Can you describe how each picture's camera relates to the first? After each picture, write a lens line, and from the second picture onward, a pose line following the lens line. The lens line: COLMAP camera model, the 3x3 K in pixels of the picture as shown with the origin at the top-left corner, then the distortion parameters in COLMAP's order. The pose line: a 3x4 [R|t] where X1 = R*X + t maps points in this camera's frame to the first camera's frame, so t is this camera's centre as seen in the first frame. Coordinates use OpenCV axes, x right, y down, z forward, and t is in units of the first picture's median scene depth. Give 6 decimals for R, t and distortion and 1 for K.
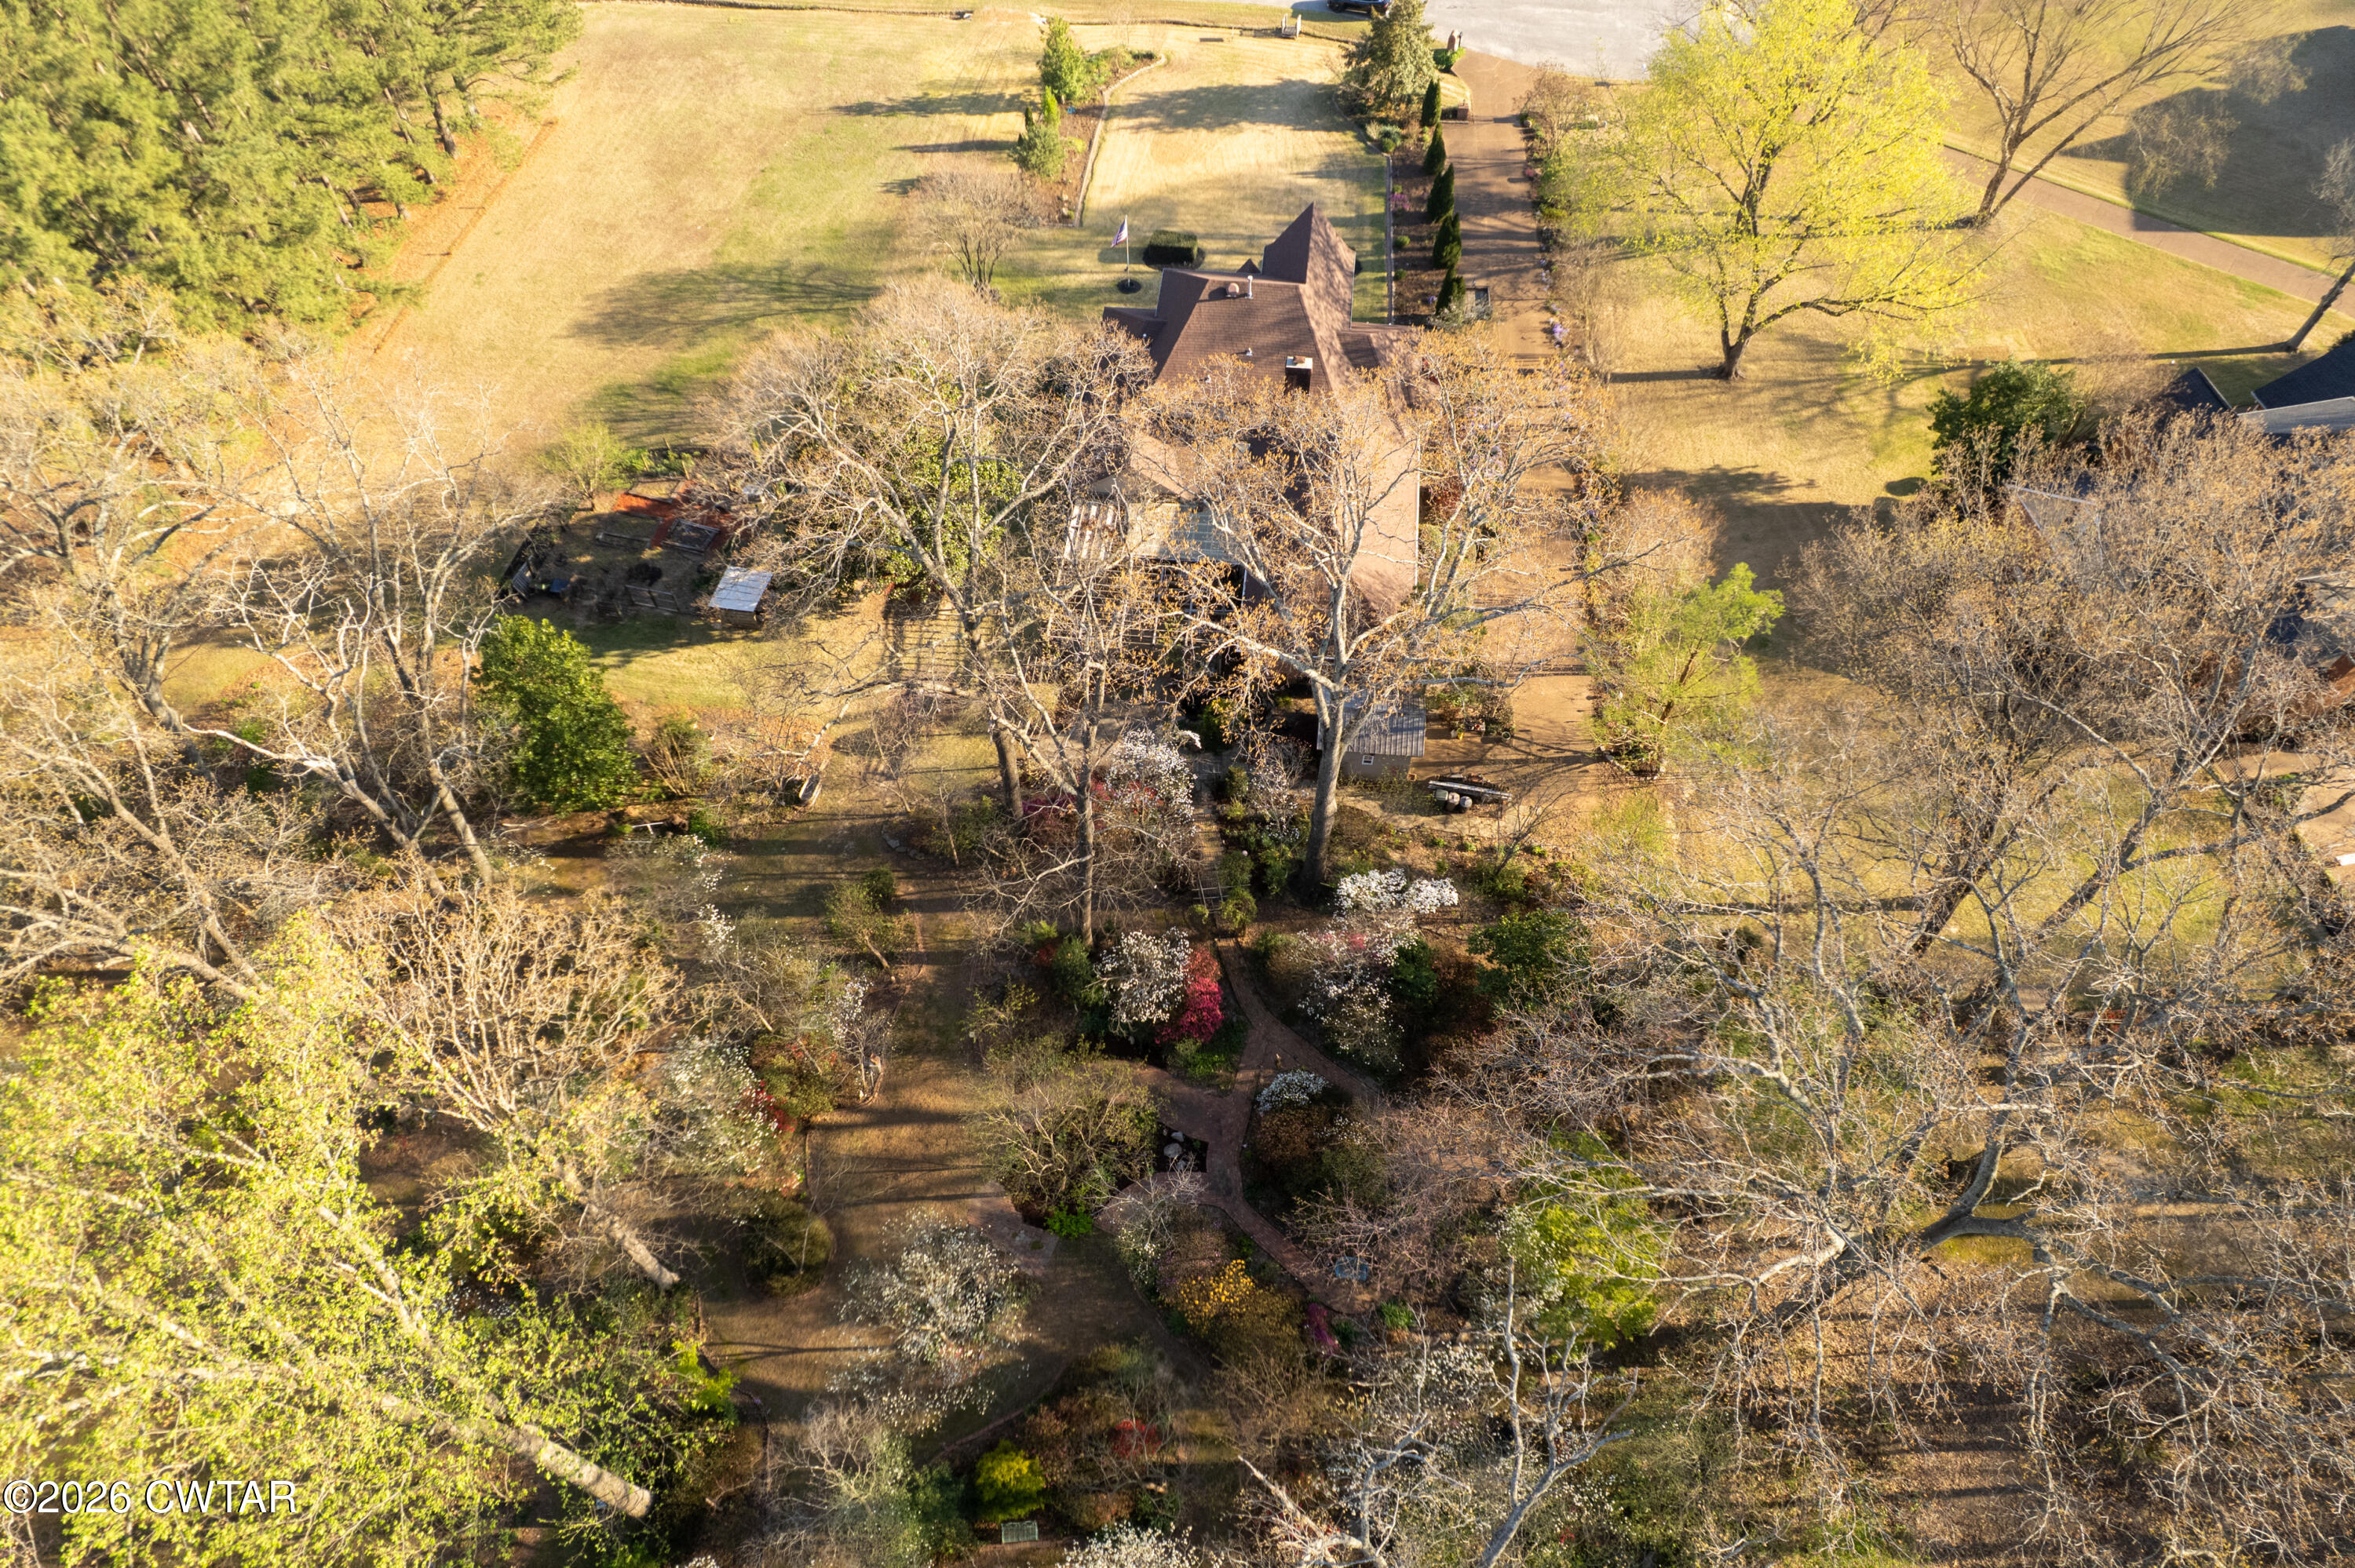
lens RADIAL K [[1503.2, 0, 1184.8], [0, 1503.2, 798.5], [0, 0, 1]] dist [-0.071830, 0.060499]
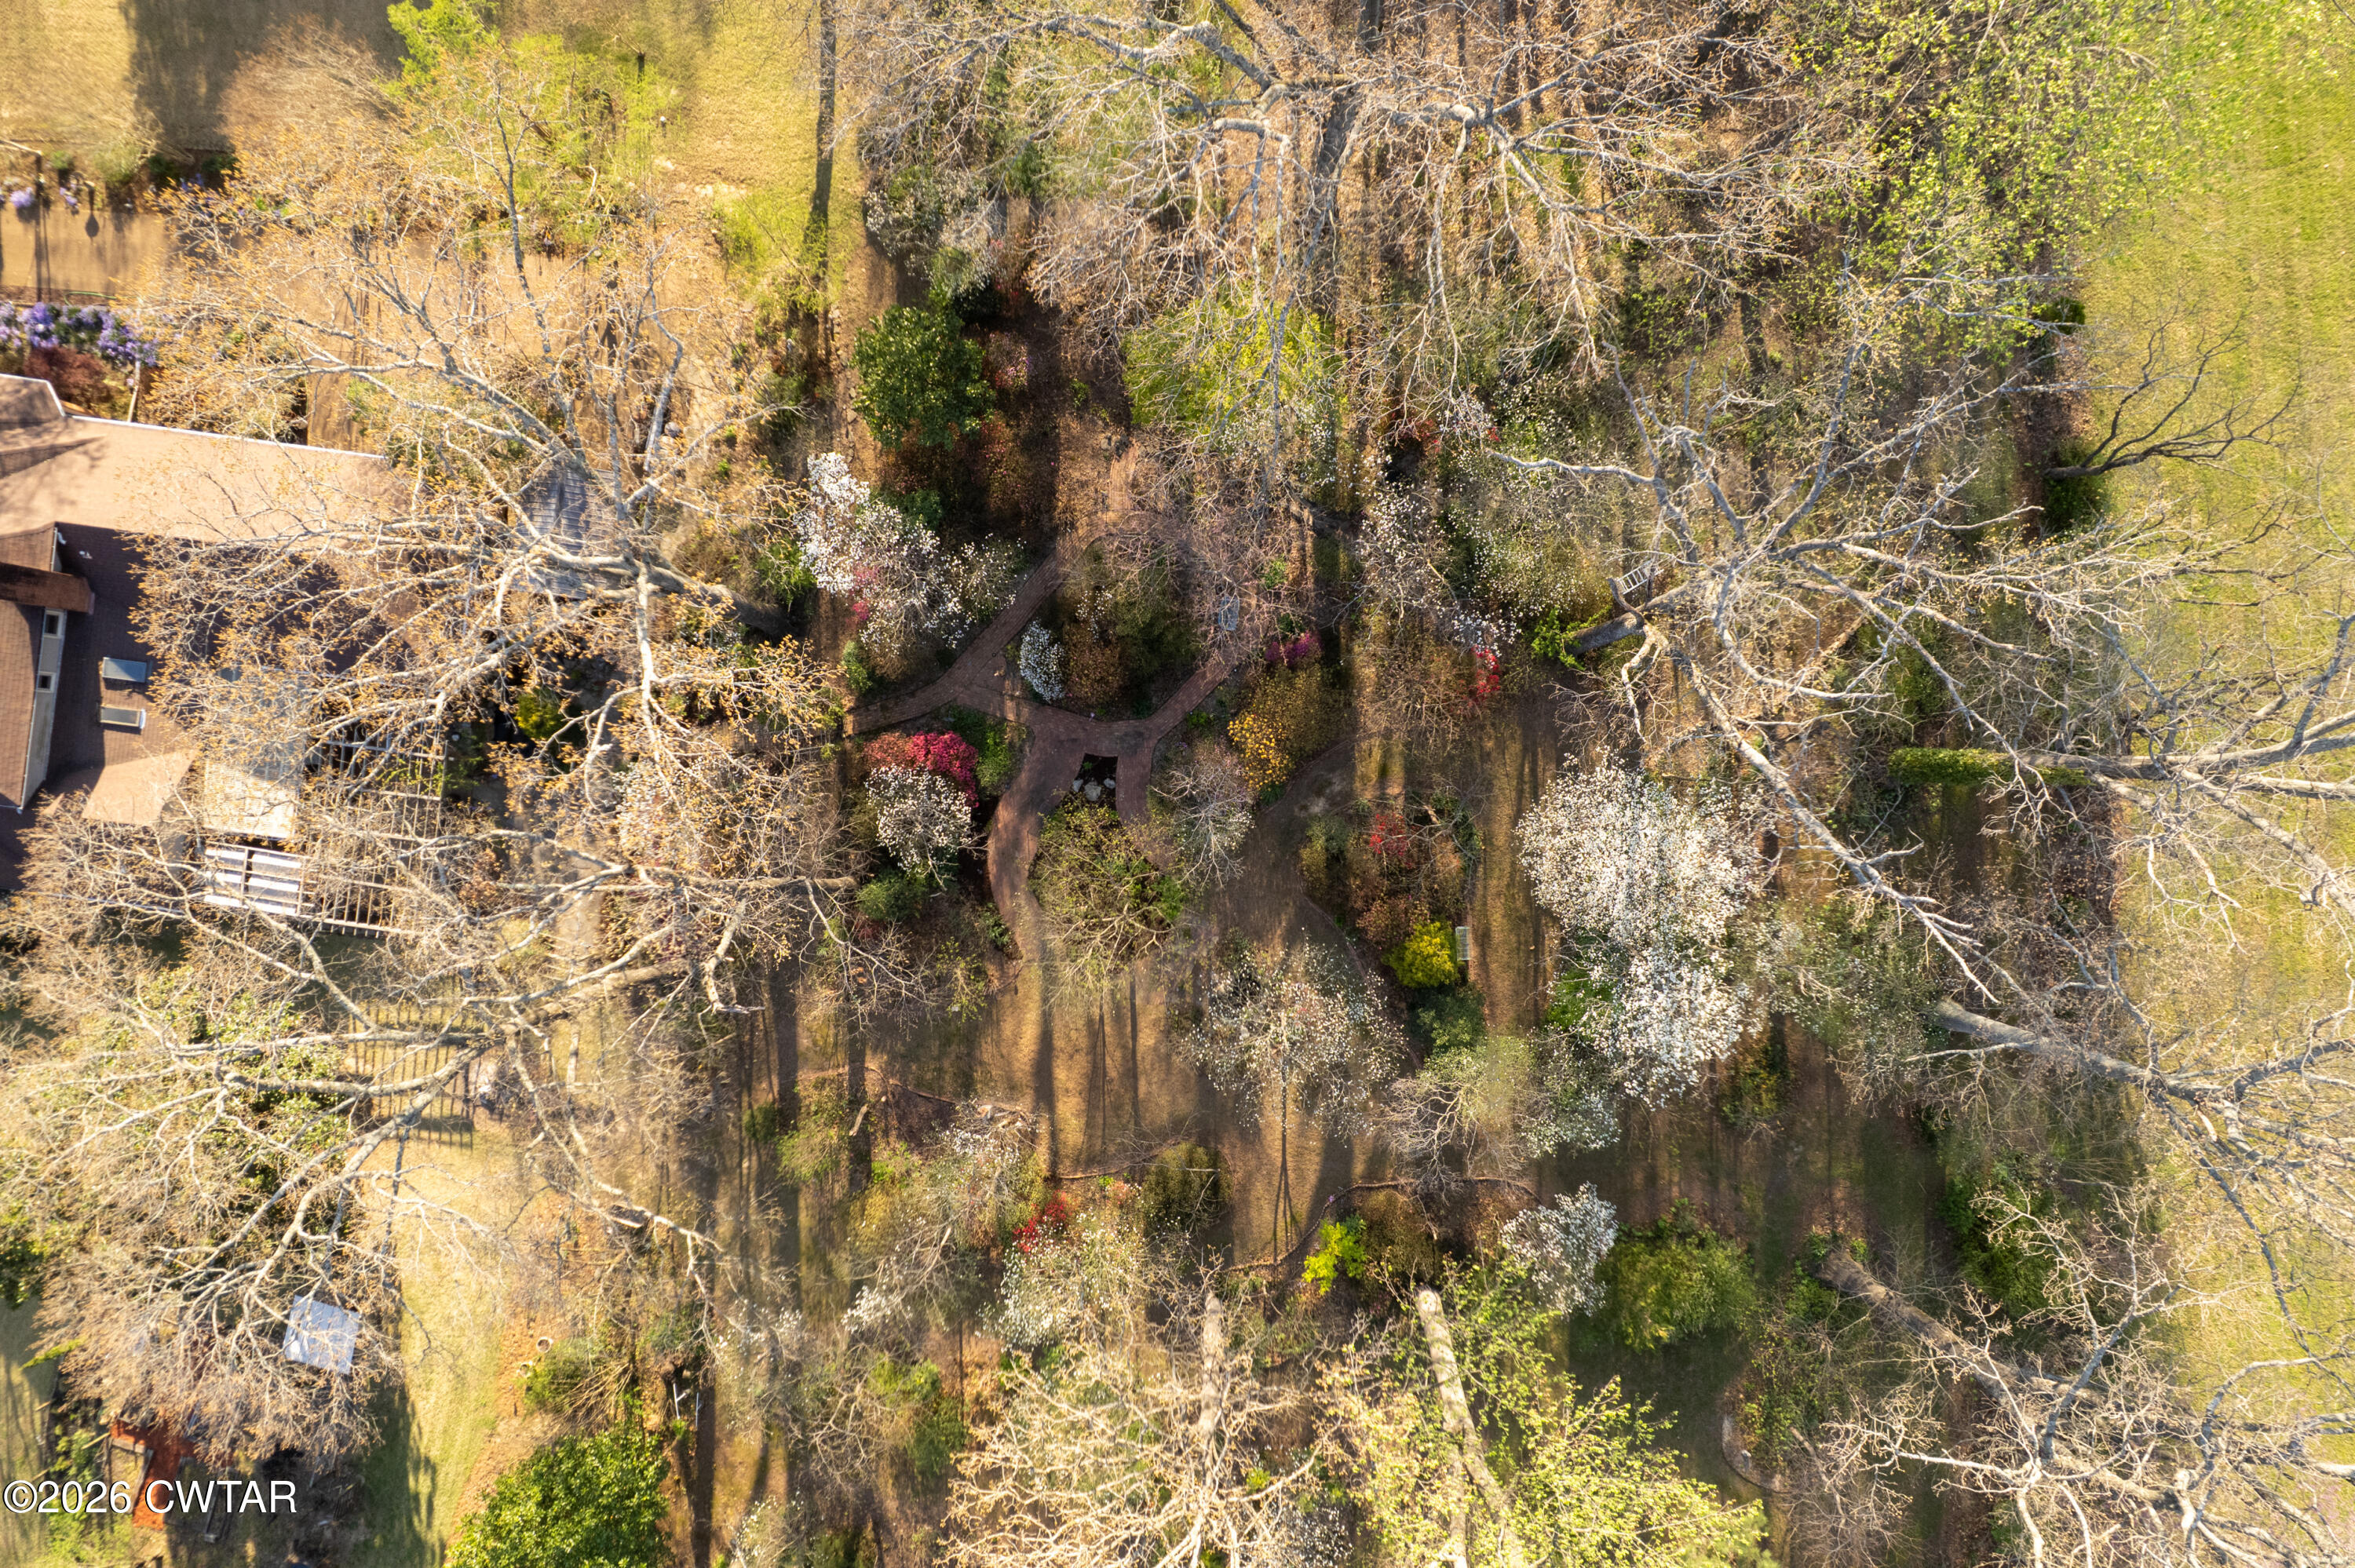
lens RADIAL K [[1503.2, 0, 1184.8], [0, 1503.2, 798.5], [0, 0, 1]] dist [-0.071830, 0.060499]
pose [[0.029544, -0.999550, -0.005236, -0.004996], [0.844035, 0.022140, 0.535831, -0.178125], [-0.535474, -0.020250, 0.844309, 0.130926]]
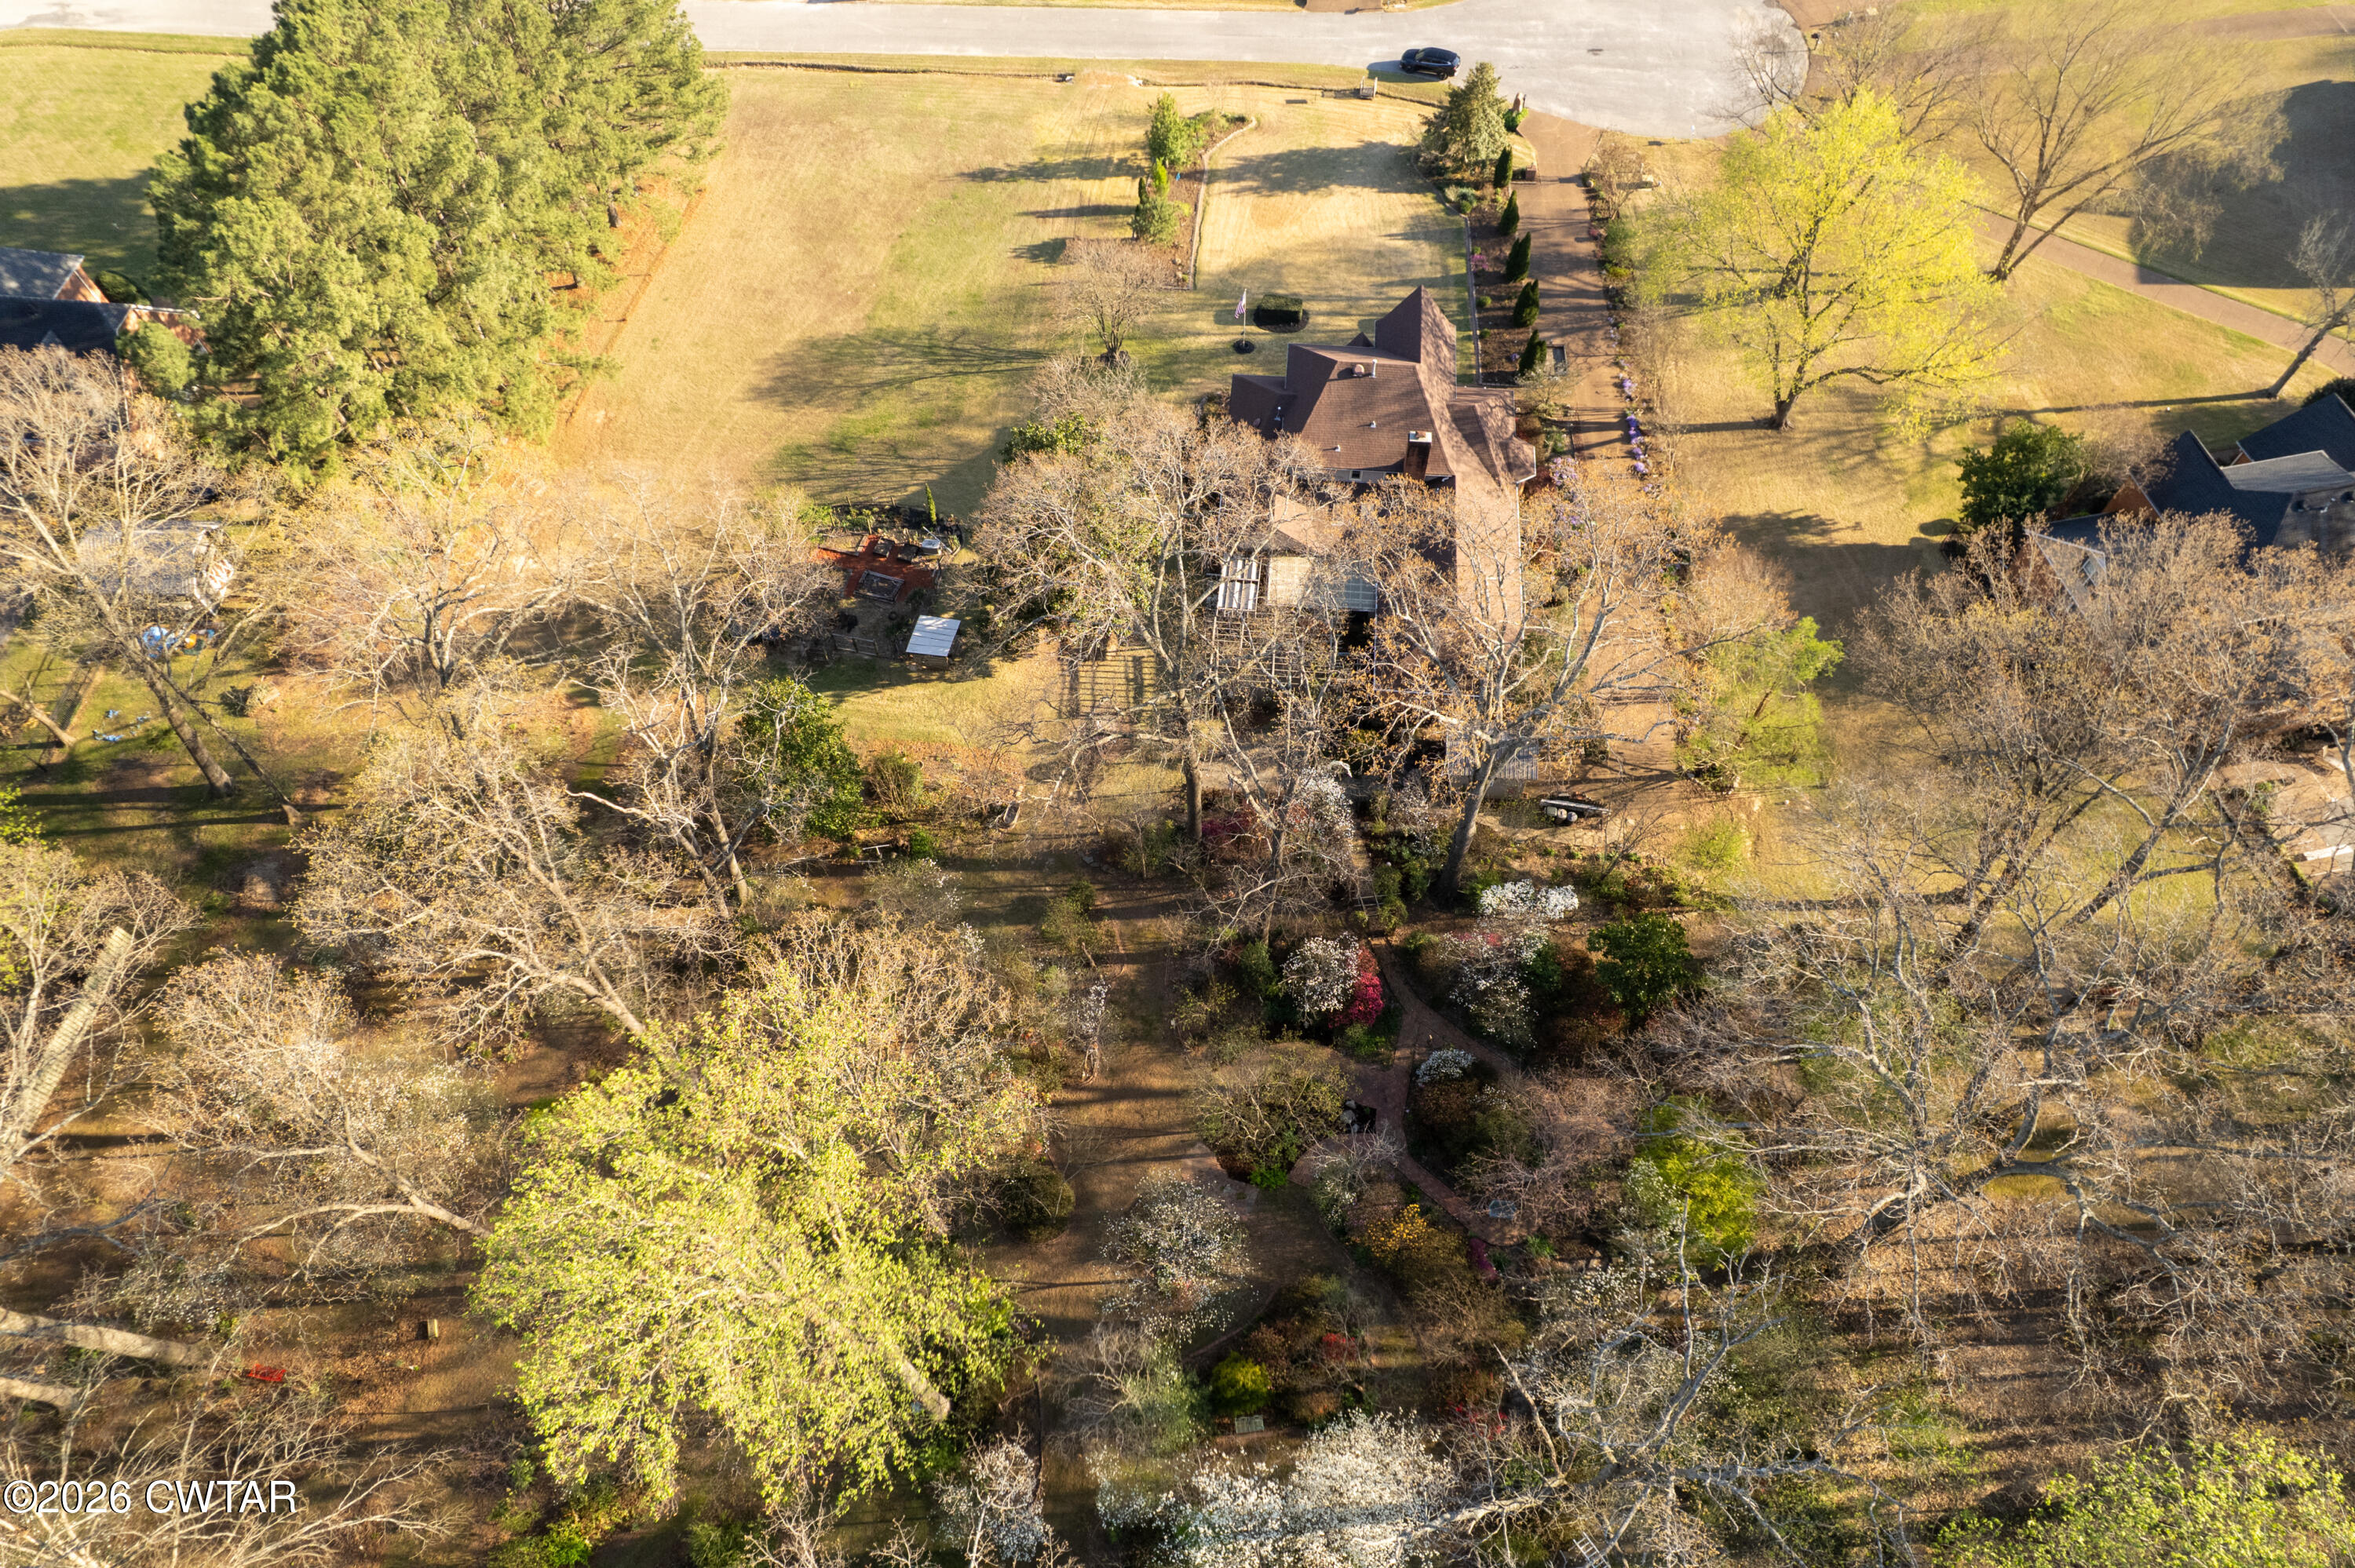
lens RADIAL K [[1503.2, 0, 1184.8], [0, 1503.2, 798.5], [0, 0, 1]] dist [-0.071830, 0.060499]
pose [[0.999865, -0.015311, 0.005910, -0.113280], [0.015110, 0.999354, 0.032594, -0.050342], [-0.006405, -0.032501, 0.999451, -0.160041]]
